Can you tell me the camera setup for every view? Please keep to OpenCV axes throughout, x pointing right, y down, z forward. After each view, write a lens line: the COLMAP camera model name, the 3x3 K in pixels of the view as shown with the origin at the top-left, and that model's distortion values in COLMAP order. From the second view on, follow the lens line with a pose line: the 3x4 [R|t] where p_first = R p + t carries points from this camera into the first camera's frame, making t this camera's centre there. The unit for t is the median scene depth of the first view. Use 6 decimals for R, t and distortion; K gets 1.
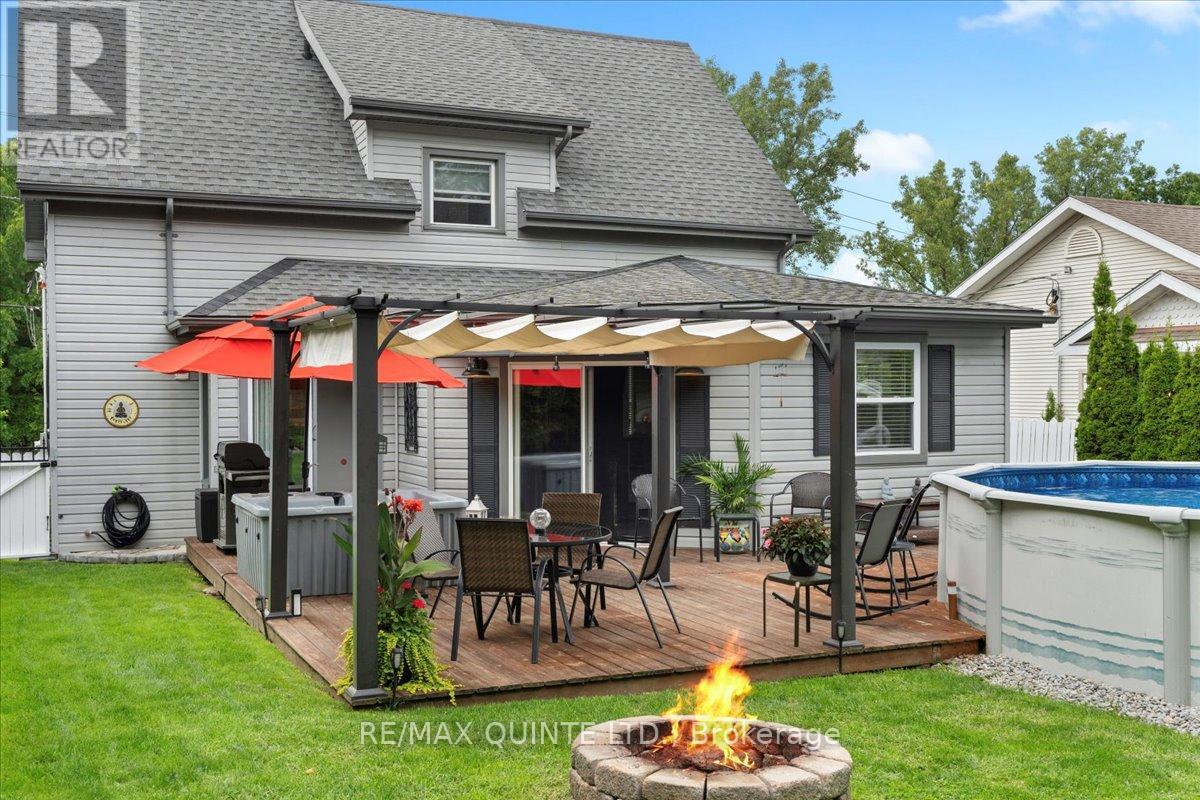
lens RADIAL K [[1244.9, 0, 600.2], [0, 1244.9, 399.0], [0, 0, 1]] dist [0.009091, 0.000000]
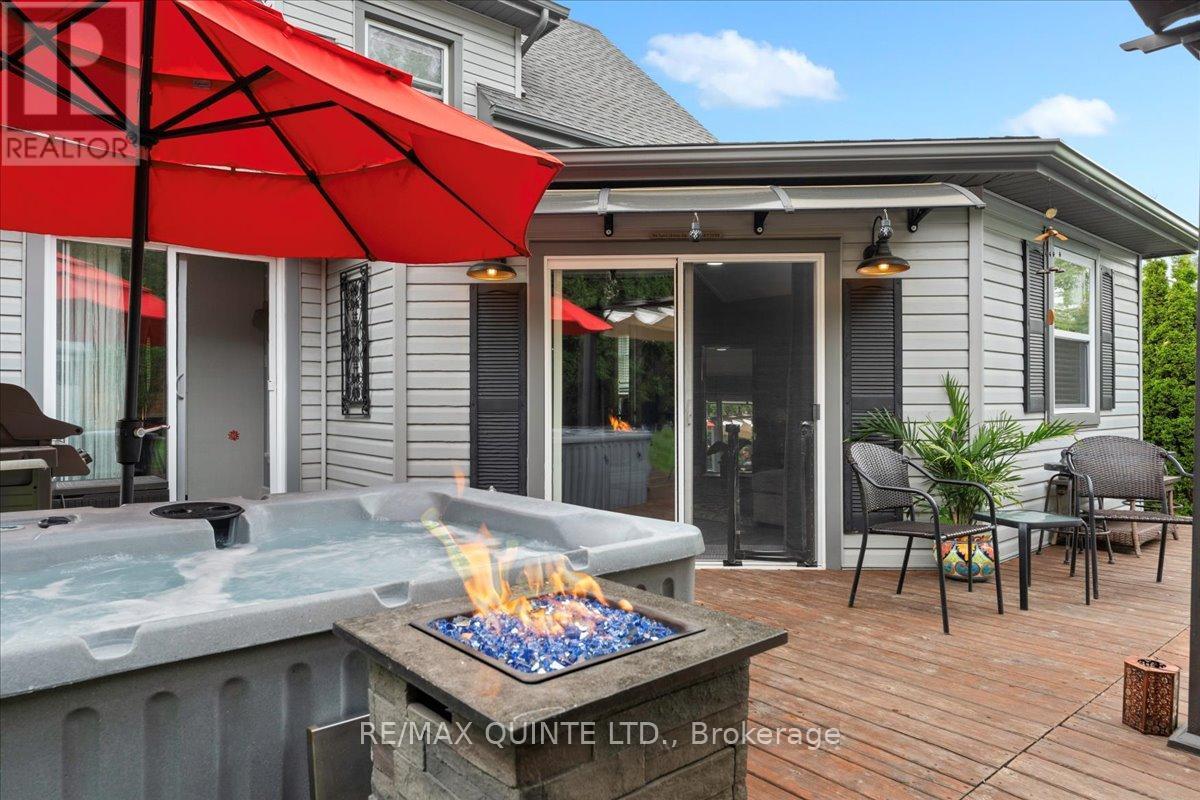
lens RADIAL K [[756.8, 0, 598.4], [0, 756.8, 397.1], [0, 0, 1]] dist [-0.005152, 0.000814]
pose [[0.967528, 0.001188, 0.252762, -0.134458], [0.002884, 0.999872, -0.015739, 0.040364], [-0.252748, 0.015957, 0.967400, 0.632418]]
